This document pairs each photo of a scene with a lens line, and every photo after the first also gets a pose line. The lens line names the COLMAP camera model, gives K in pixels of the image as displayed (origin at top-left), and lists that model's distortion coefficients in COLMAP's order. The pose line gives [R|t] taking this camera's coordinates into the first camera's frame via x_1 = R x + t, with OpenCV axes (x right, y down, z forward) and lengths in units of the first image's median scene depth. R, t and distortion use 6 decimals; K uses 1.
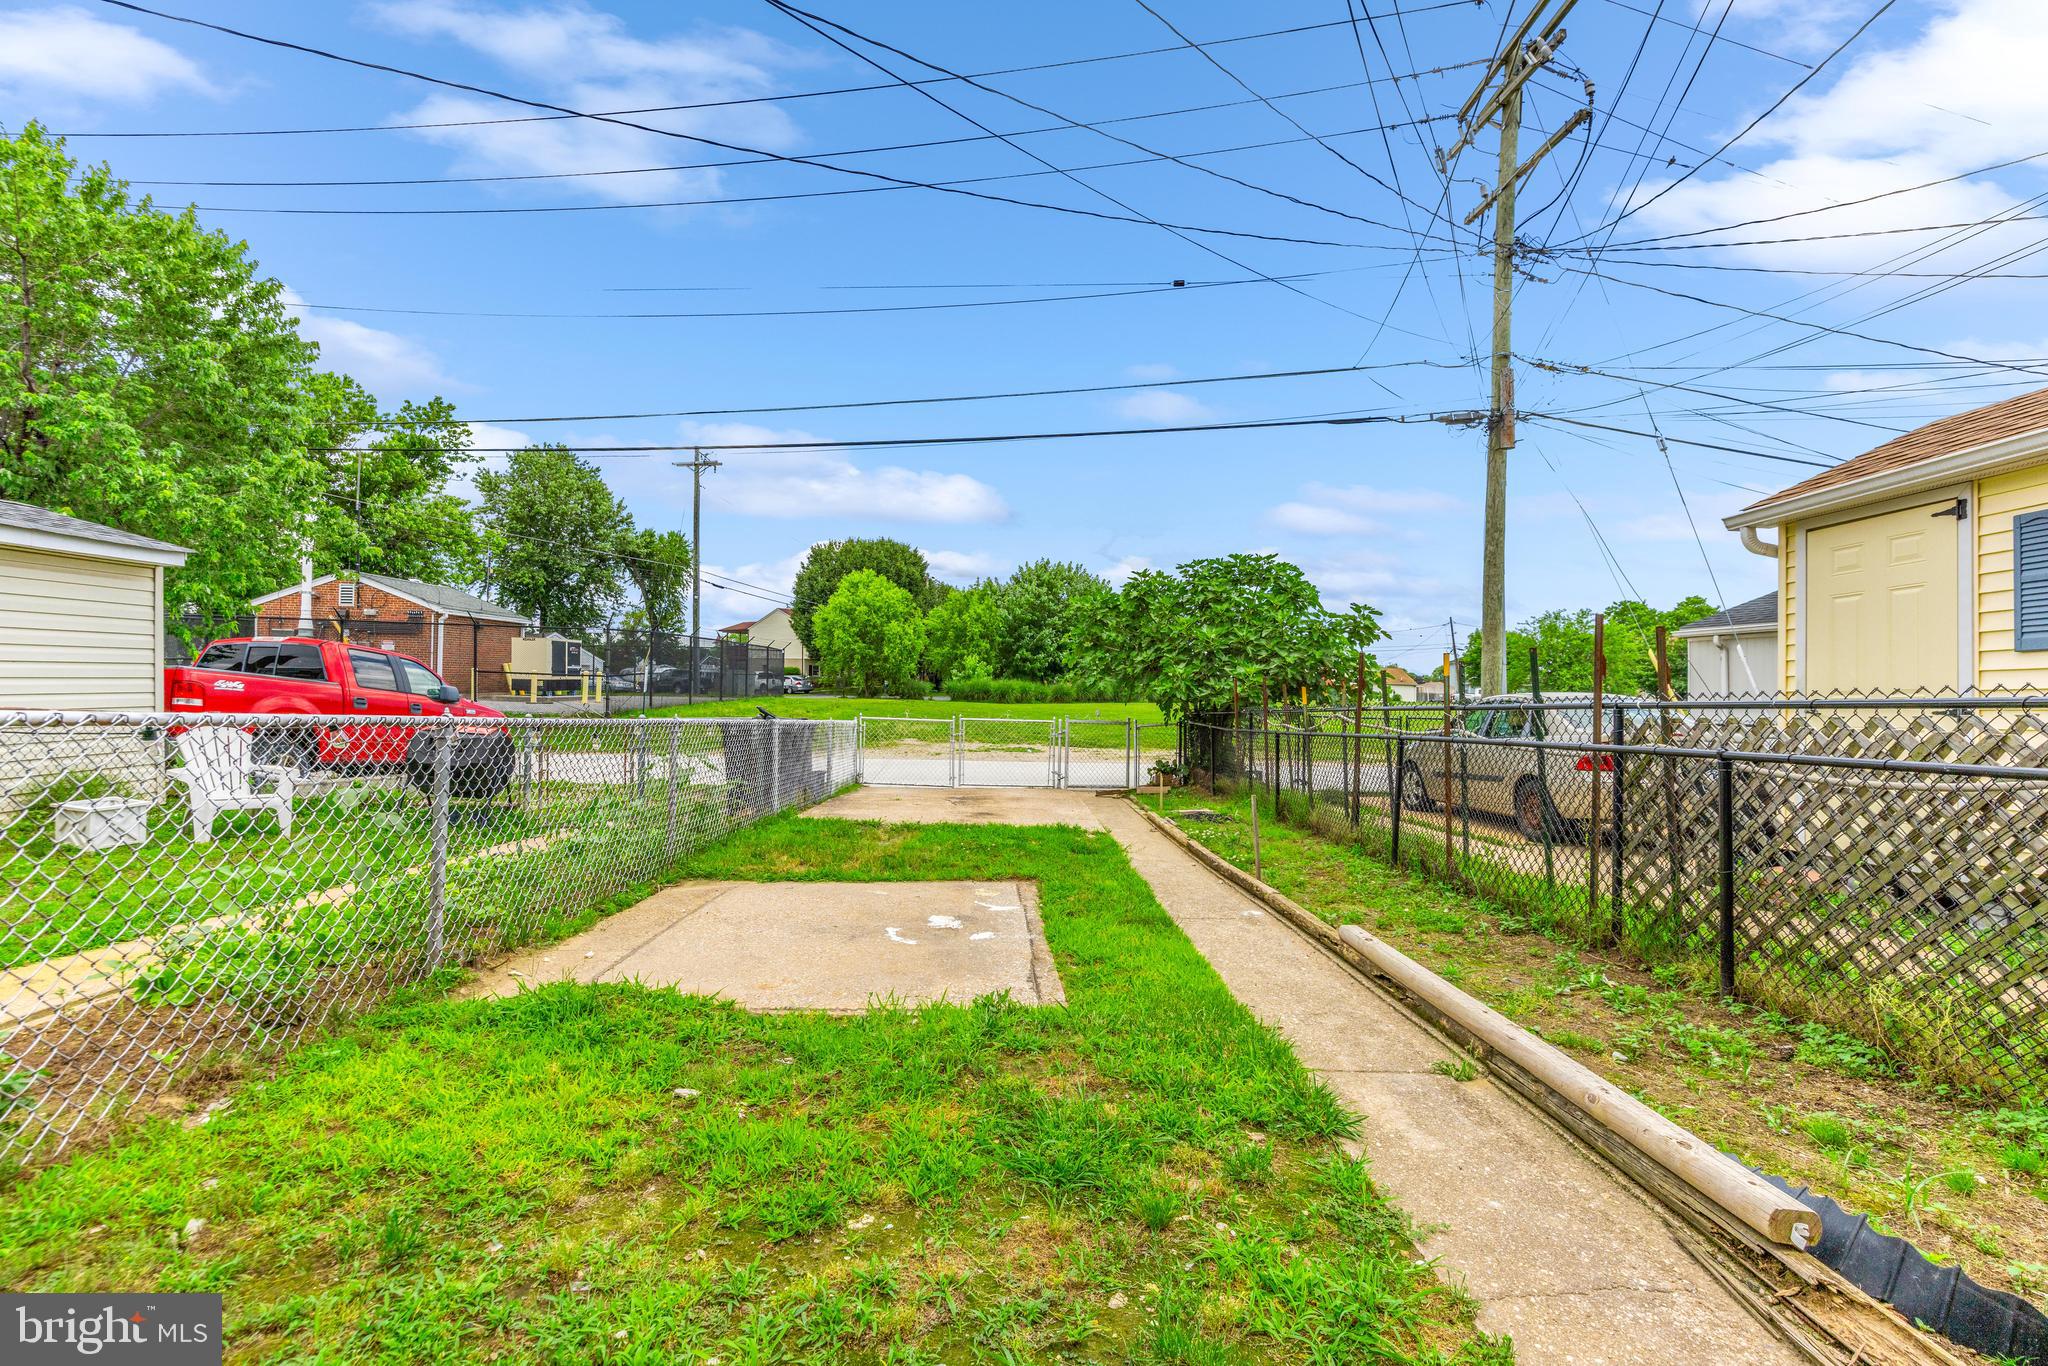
lens RADIAL K [[876.2, 0, 1014.4], [0, 876.2, 668.3], [0, 0, 1]] dist [-0.010949, 0.000676]
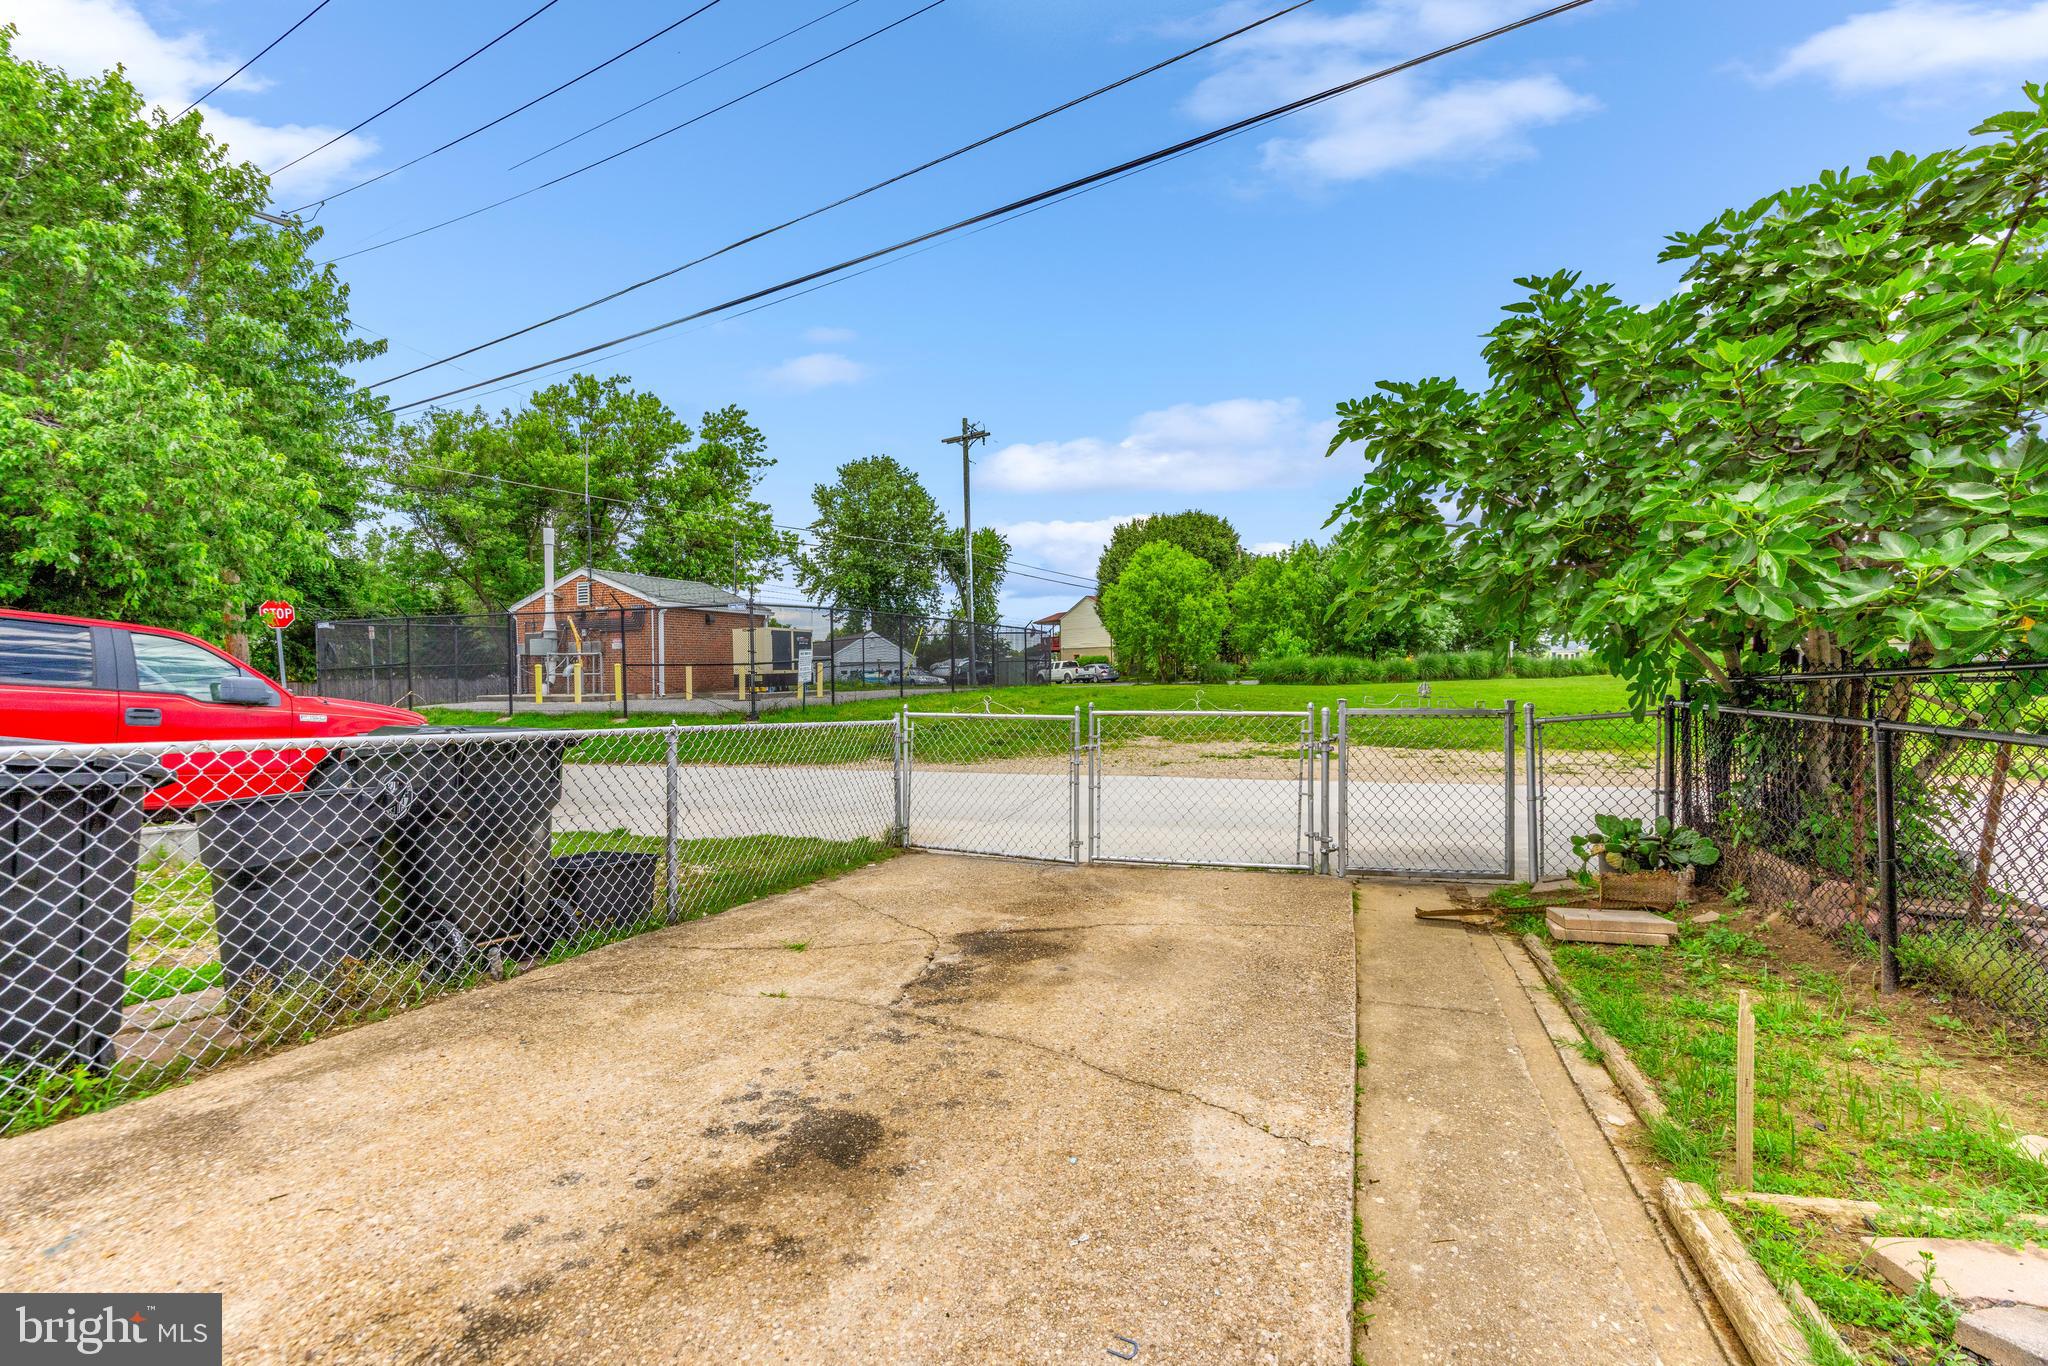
lens RADIAL K [[826.8, 0, 1060.7], [0, 826.8, 692.9], [0, 0, 1]] dist [-0.024331, 0.000079]
pose [[0.939164, -0.029364, -0.342211, 0.070363], [0.043566, 0.998476, 0.033887, 0.033902], [0.340695, -0.046734, 0.939012, 0.616820]]
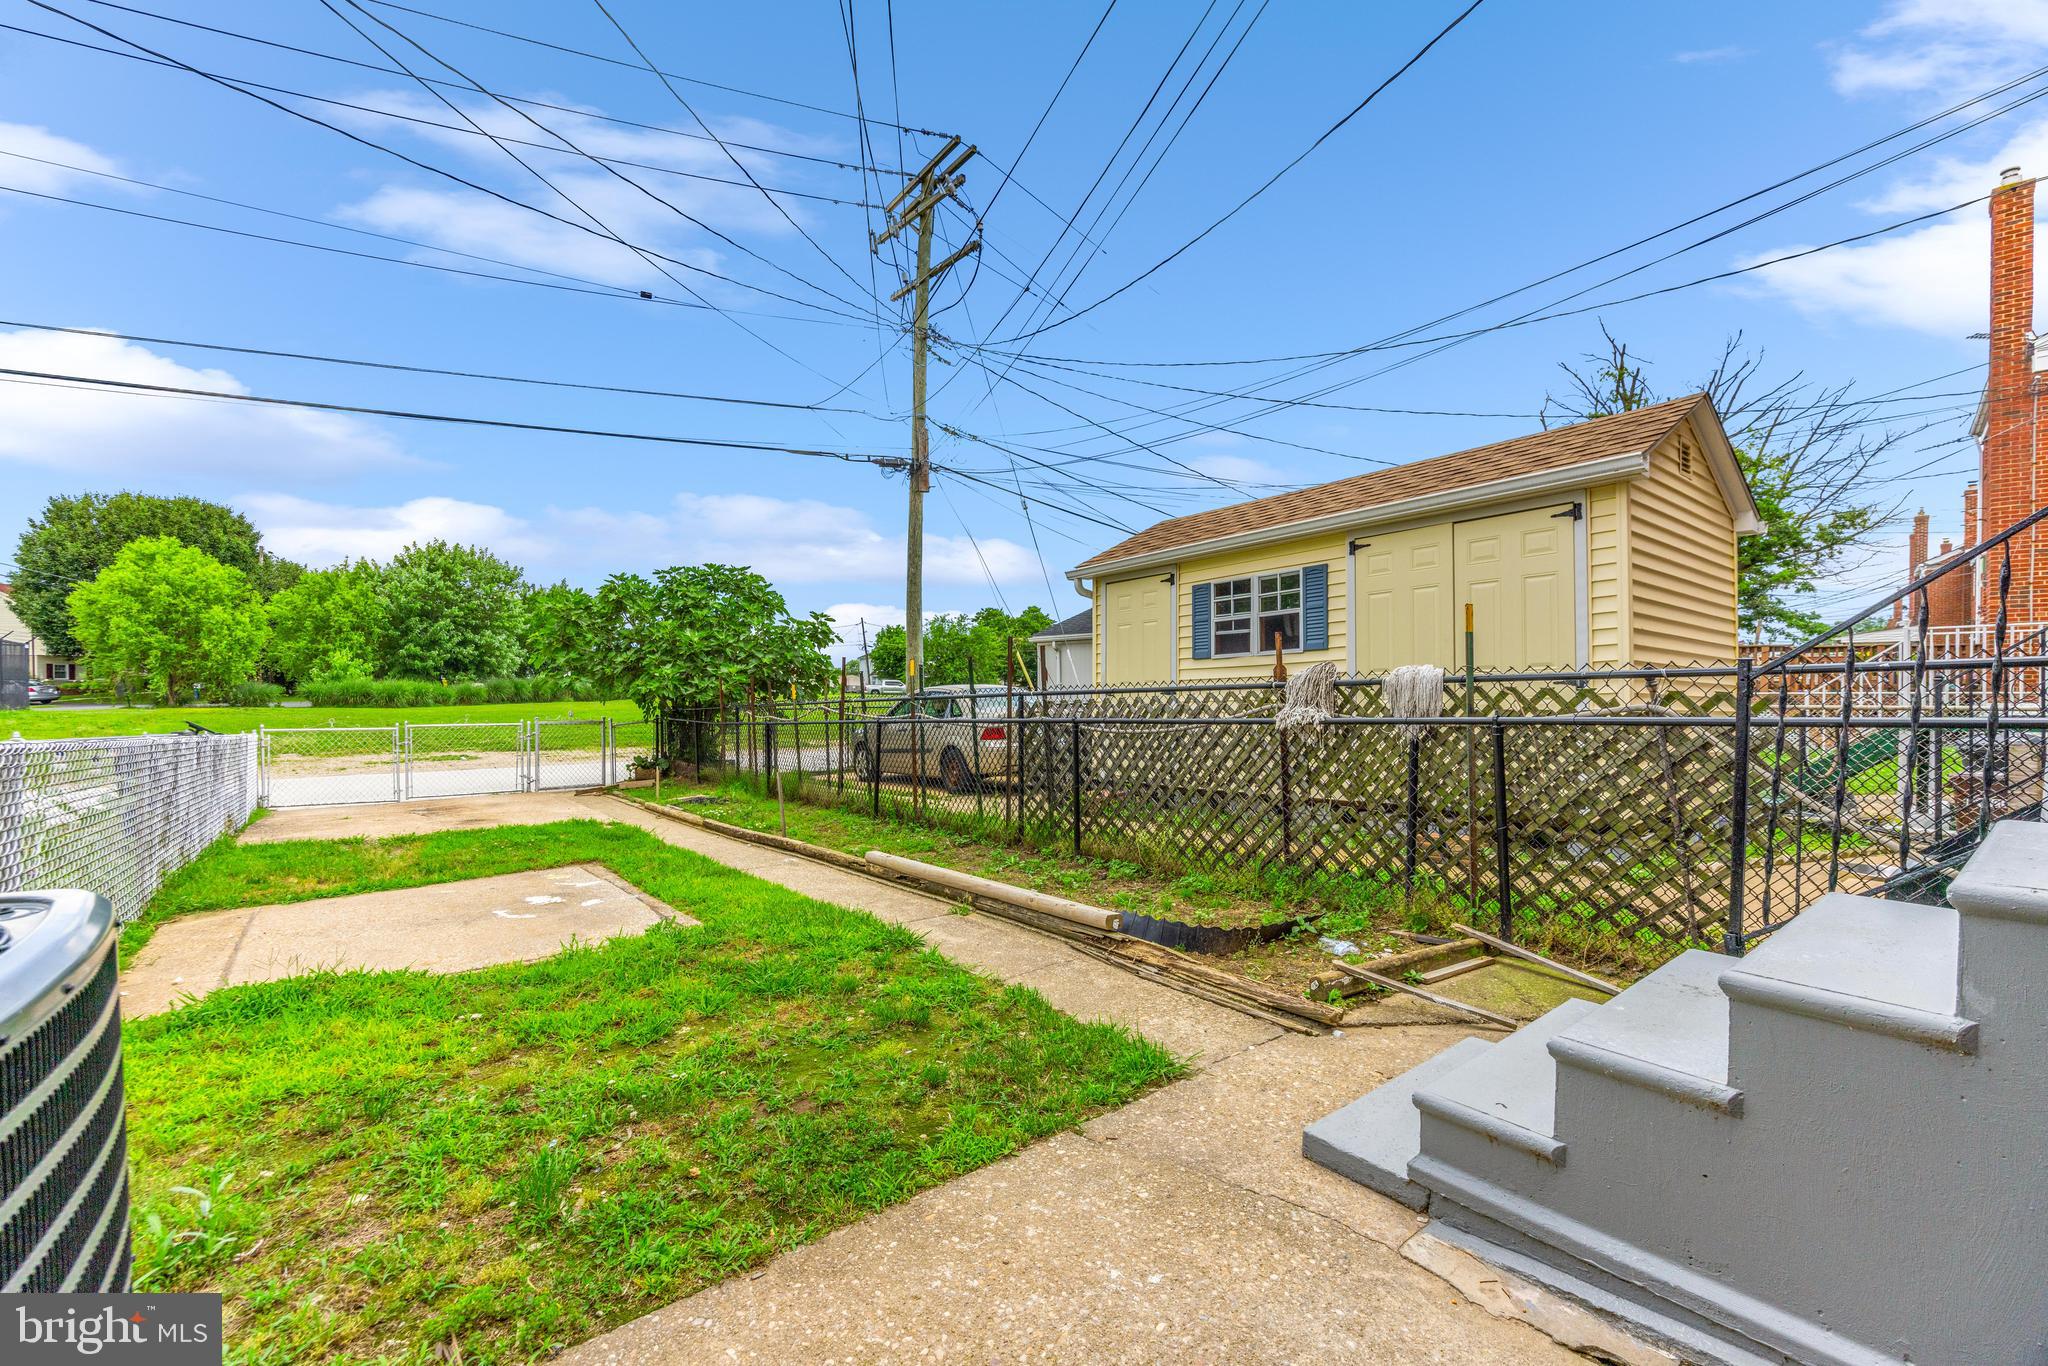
lens RADIAL K [[876.5, 0, 991.4], [0, 876.5, 691.7], [0, 0, 1]] dist [-0.006350, 0.000401]
pose [[0.814352, -0.025484, 0.579811, -0.096840], [0.006233, 0.999362, 0.035171, -0.006315], [-0.580338, -0.025028, 0.813991, -0.095606]]
